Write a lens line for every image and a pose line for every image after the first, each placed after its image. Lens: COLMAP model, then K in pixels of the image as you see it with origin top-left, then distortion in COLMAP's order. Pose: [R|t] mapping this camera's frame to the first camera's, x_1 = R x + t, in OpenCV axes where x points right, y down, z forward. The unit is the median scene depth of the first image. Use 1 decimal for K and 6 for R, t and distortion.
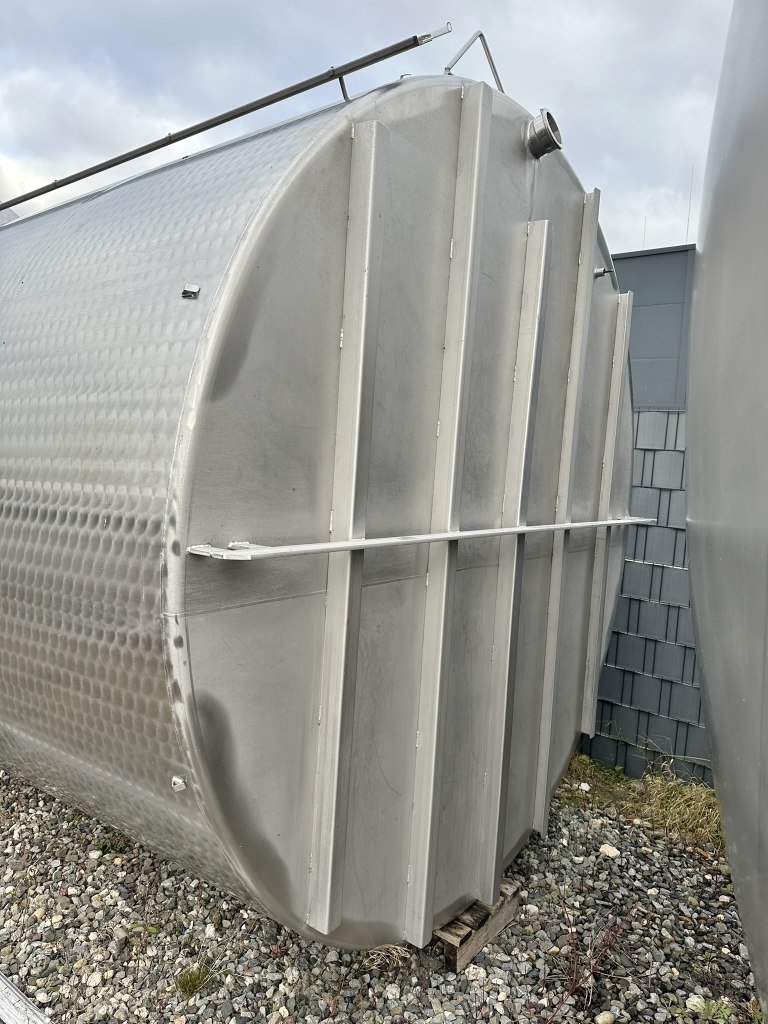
lens RADIAL K [[735.7, 0, 384.0], [0, 735.7, 512.0], [0, 0, 1]] dist [-0.002562, -0.004729]
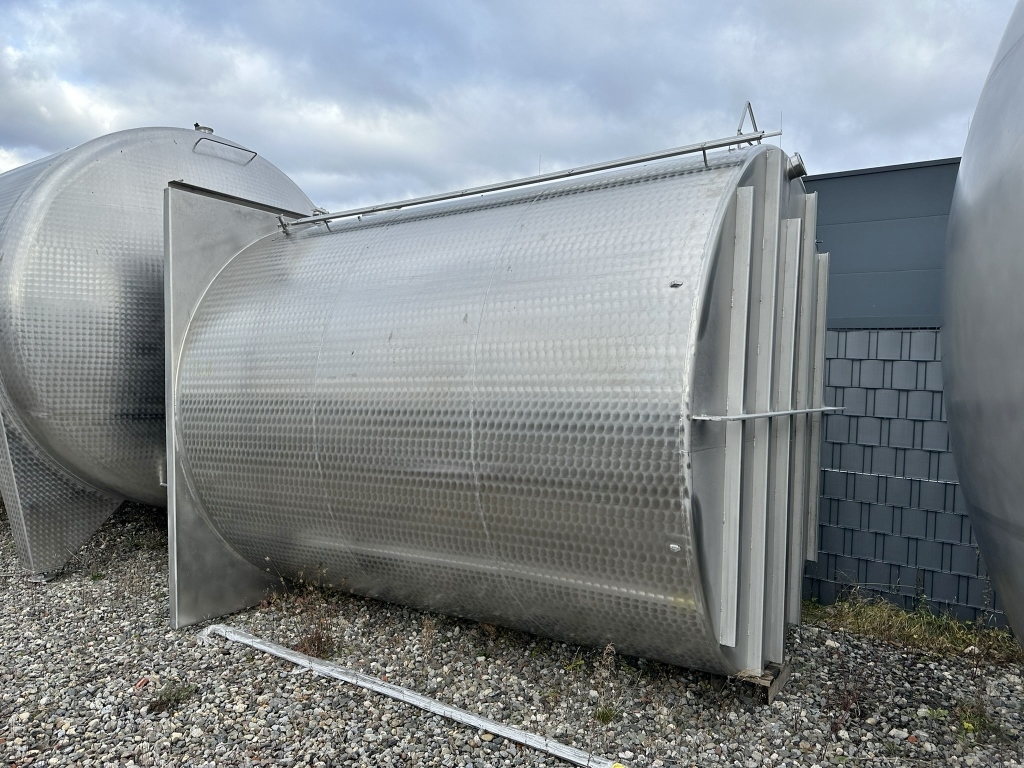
lens RADIAL K [[720.2, 0, 512.0], [0, 720.2, 384.0], [0, 0, 1]] dist [0.083159, -0.113948]
pose [[0.997536, -0.031351, 0.062770, -0.699939], [0.035029, 0.997679, -0.058384, 0.047181], [-0.060794, 0.060439, 0.996319, -0.716000]]
